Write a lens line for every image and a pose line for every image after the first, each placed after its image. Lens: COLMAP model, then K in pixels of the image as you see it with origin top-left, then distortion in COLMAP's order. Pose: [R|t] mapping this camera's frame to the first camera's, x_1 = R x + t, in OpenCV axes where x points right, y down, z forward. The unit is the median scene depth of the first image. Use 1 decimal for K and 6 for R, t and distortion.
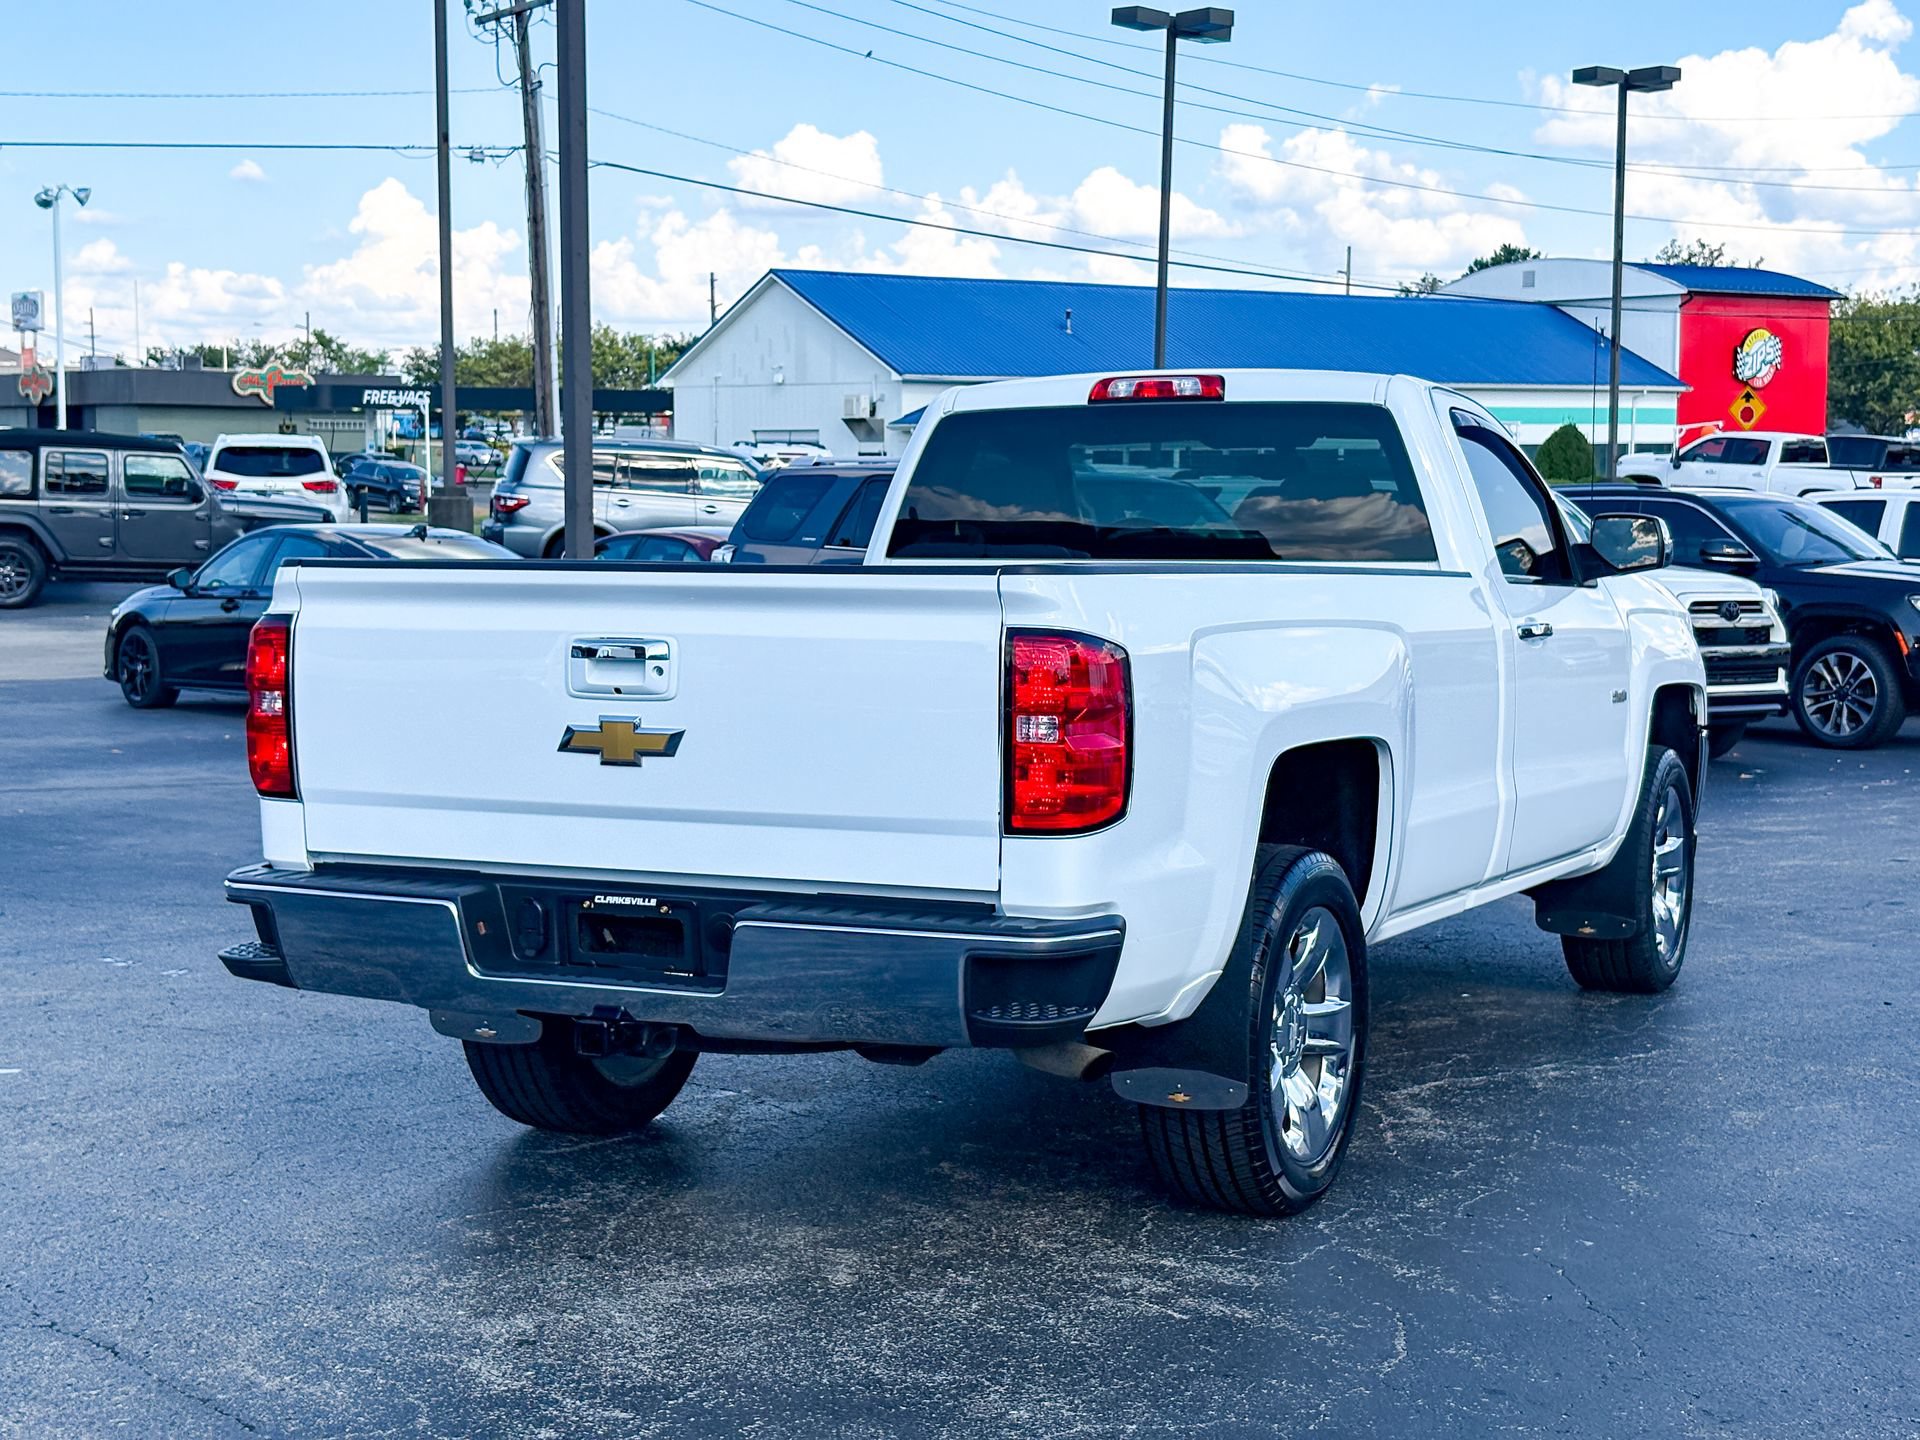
lens RADIAL K [[2888.8, 0, 968.6], [0, 2888.8, 748.9], [0, 0, 1]] dist [0.261229, -1.042629]
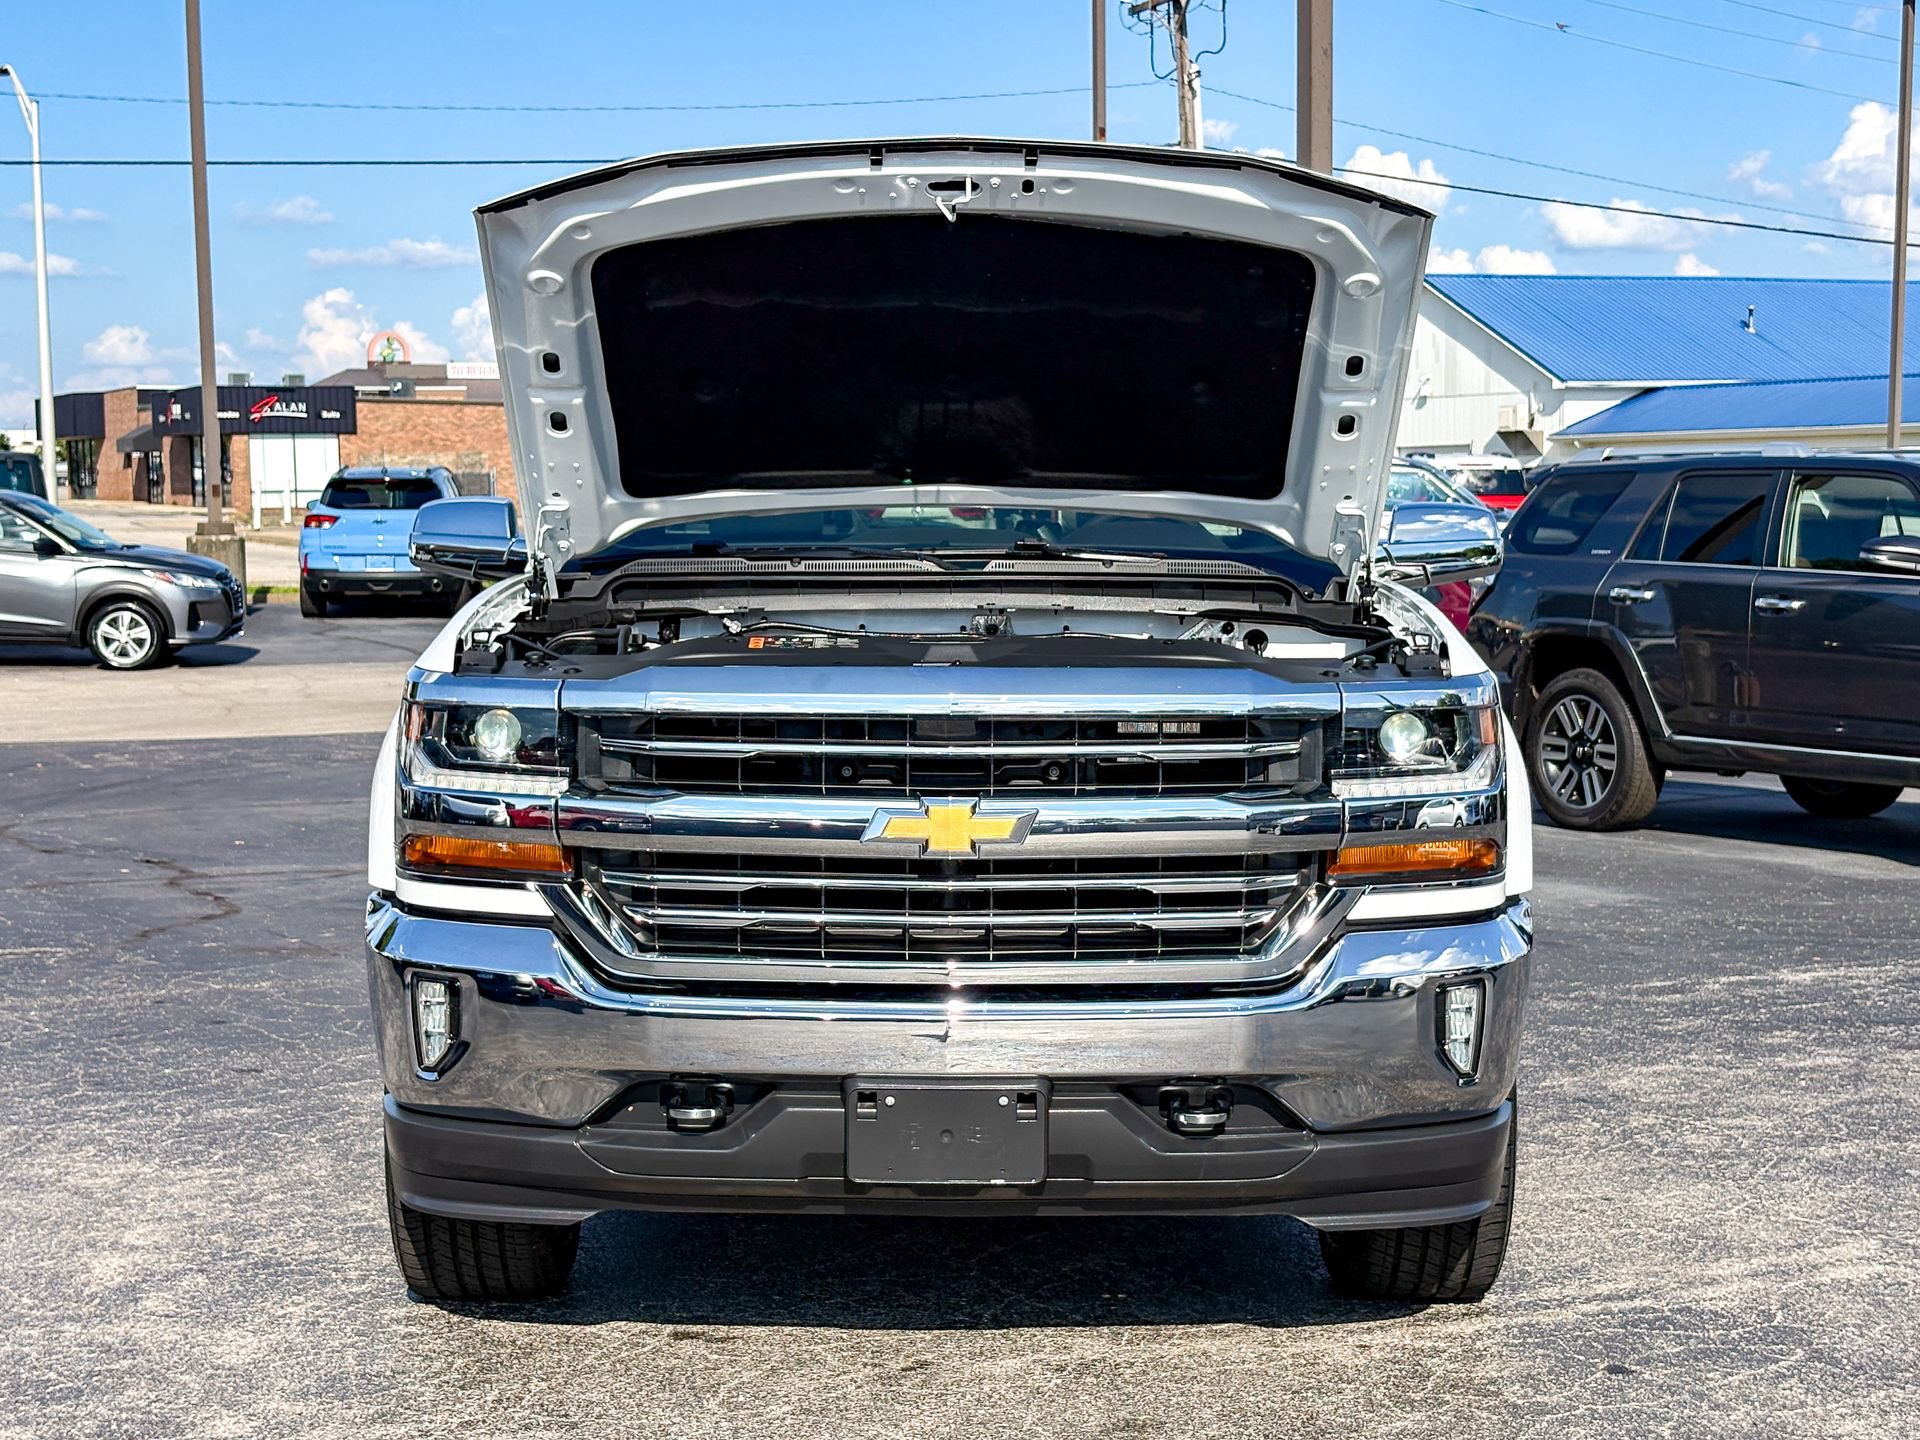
lens RADIAL K [[2957.3, 0, 949.6], [0, 2957.3, 712.5], [0, 0, 1]] dist [0.260483, -1.028324]
pose [[0.977319, 0.000585, -0.211770, -0.029900], [-0.005586, 0.999719, -0.023016, -0.003507], [0.211697, 0.023677, 0.977049, 0.084452]]
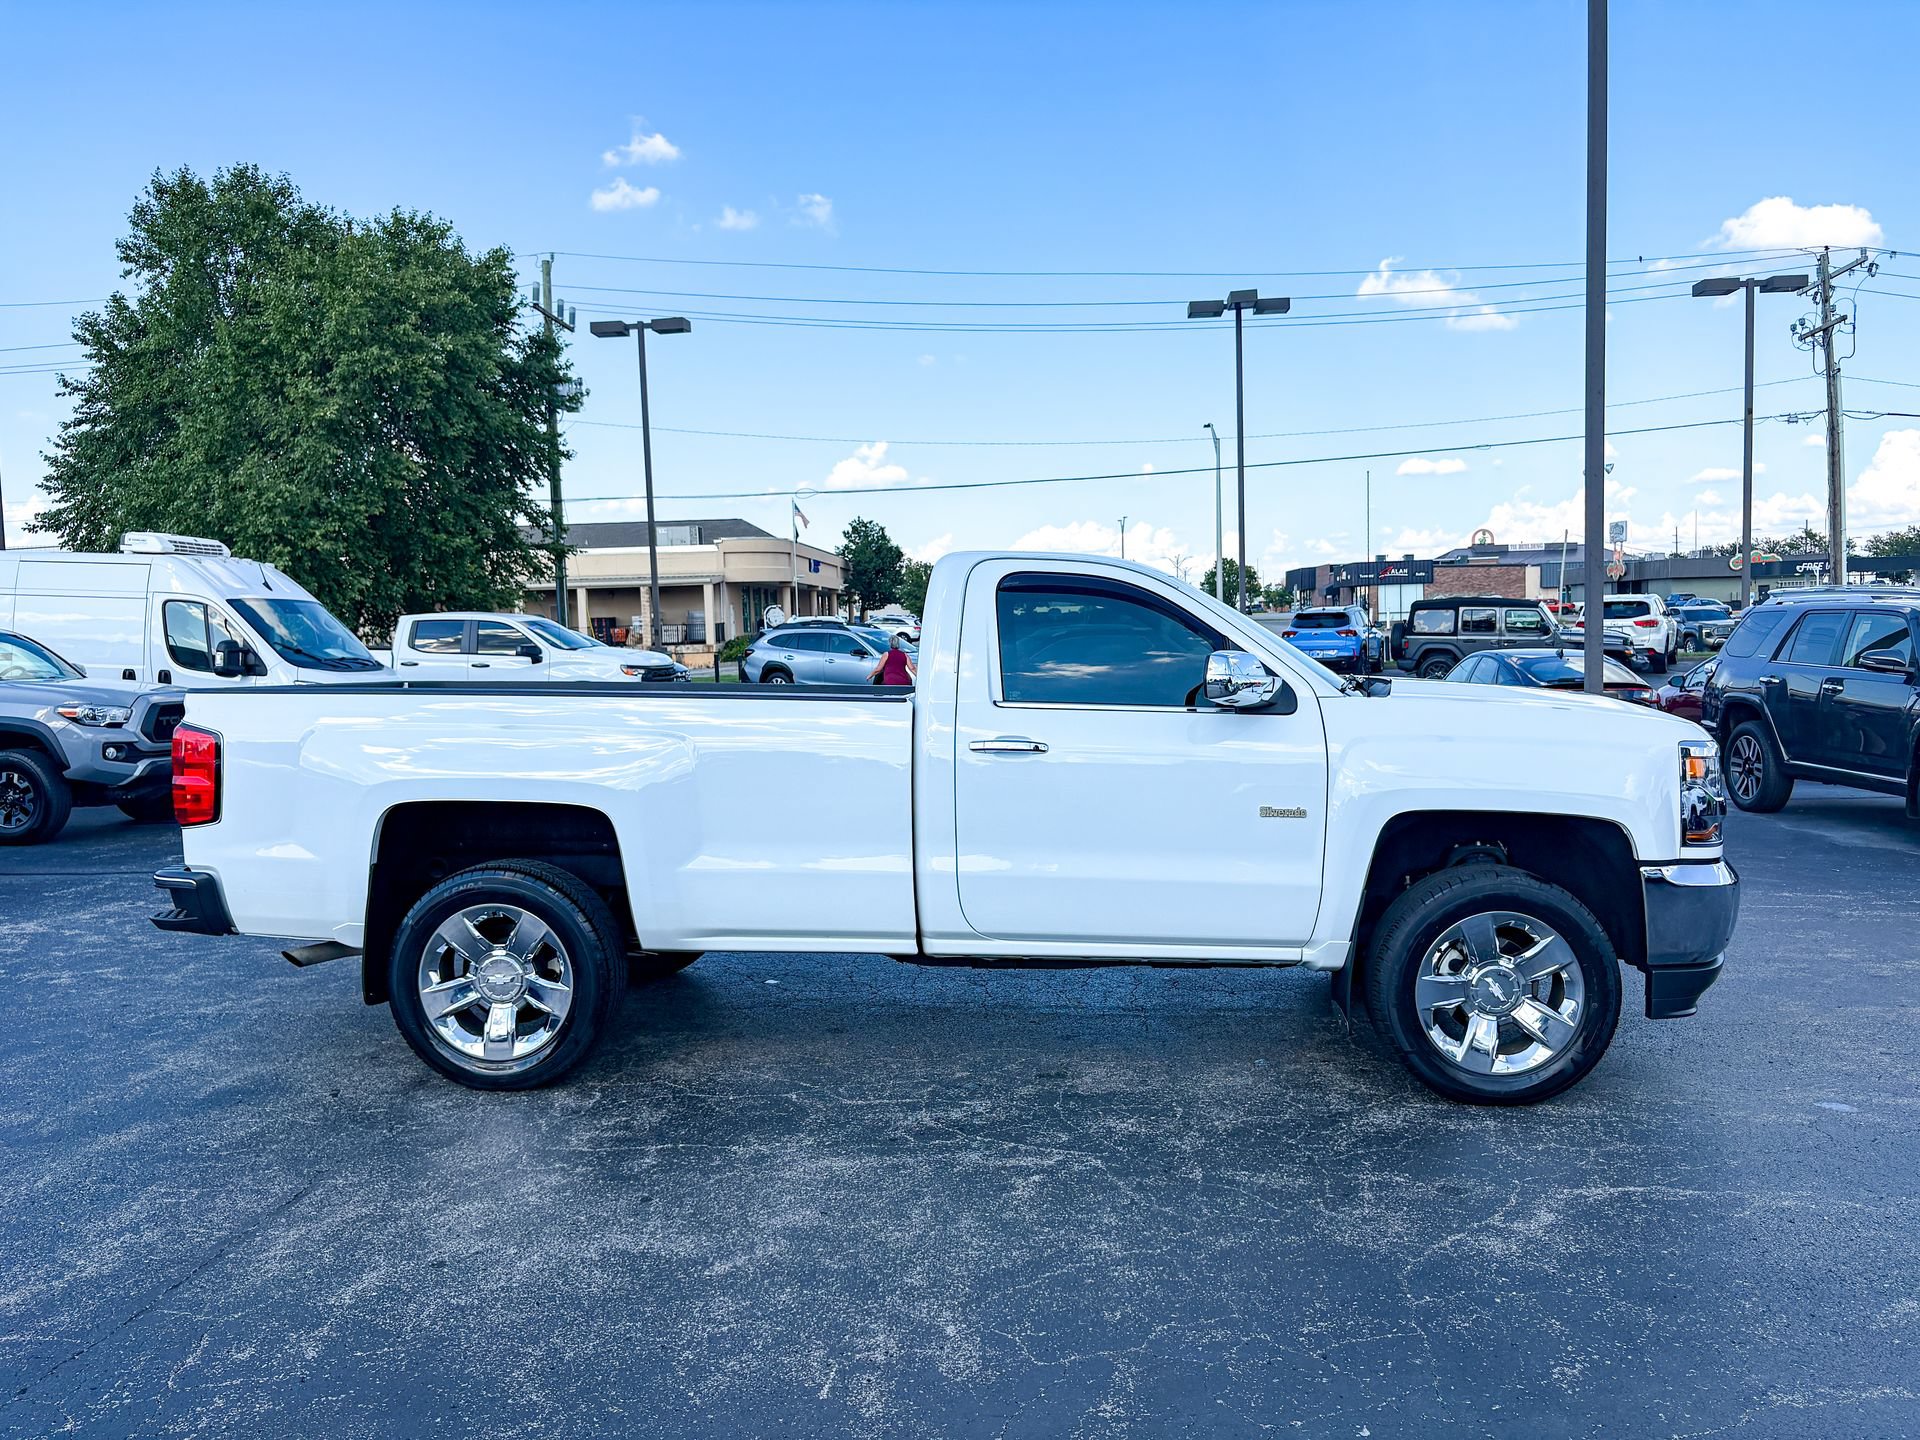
lens RADIAL K [[1467.9, 0, 968.8], [0, 1467.9, 726.5], [0, 0, 1]] dist [0.048350, -0.064614]
pose [[0.732386, 0.022797, -0.680508, 0.081459], [-0.037170, 0.999288, -0.006528, -0.009416], [0.679874, 0.030076, 0.732712, 0.103553]]
